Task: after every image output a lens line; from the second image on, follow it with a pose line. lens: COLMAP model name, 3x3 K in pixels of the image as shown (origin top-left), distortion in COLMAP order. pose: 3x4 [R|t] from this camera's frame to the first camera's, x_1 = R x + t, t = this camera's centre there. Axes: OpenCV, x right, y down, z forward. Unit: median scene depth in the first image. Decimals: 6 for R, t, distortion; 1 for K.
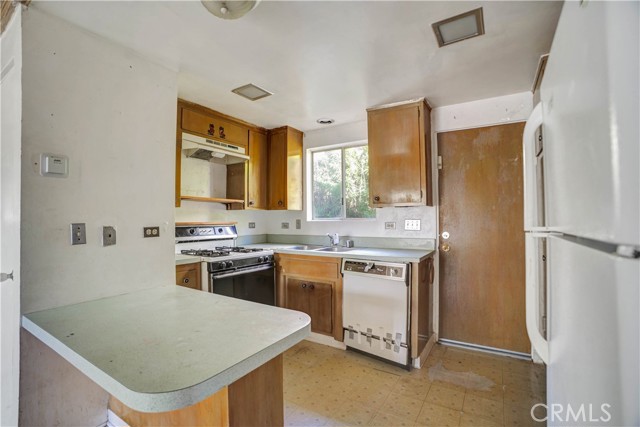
lens RADIAL K [[286.7, 0, 313.1], [0, 286.7, 216.0], [0, 0, 1]] dist [-0.097598, 0.039638]
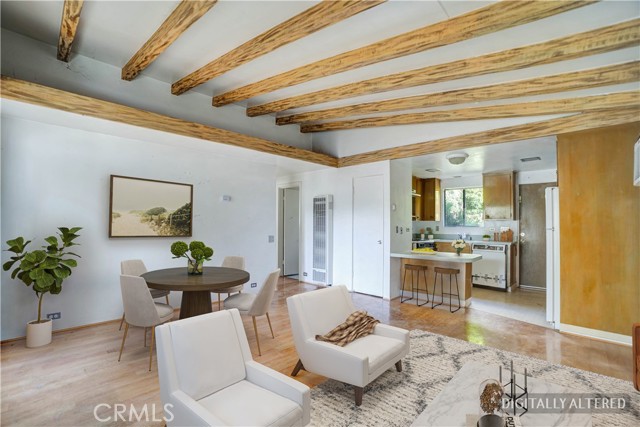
lens RADIAL K [[291.3, 0, 317.8], [0, 291.3, 223.7], [0, 0, 1]] dist [-0.042289, 0.000199]
pose [[0.986584, 0.014282, -0.162629, -0.662472], [-0.013892, 0.999897, 0.003535, 0.001710], [0.162663, -0.001228, 0.986681, -1.288858]]
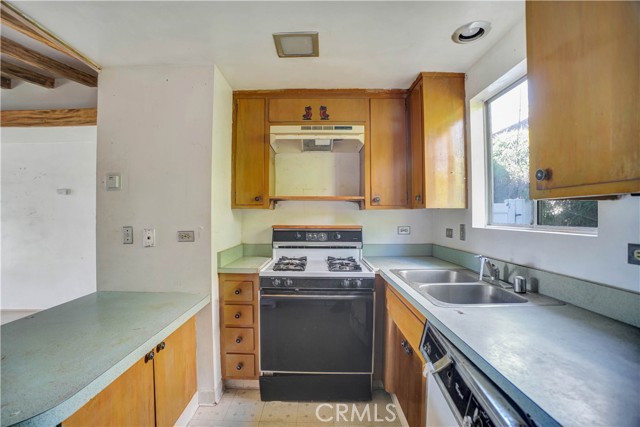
lens RADIAL K [[286.7, 0, 313.1], [0, 286.7, 216.0], [0, 0, 1]] dist [-0.097598, 0.039638]
pose [[0.541930, 0.007605, -0.840389, 0.344649], [0.005653, 0.999903, 0.012694, -0.017786], [0.840405, -0.011630, 0.541834, 0.561245]]
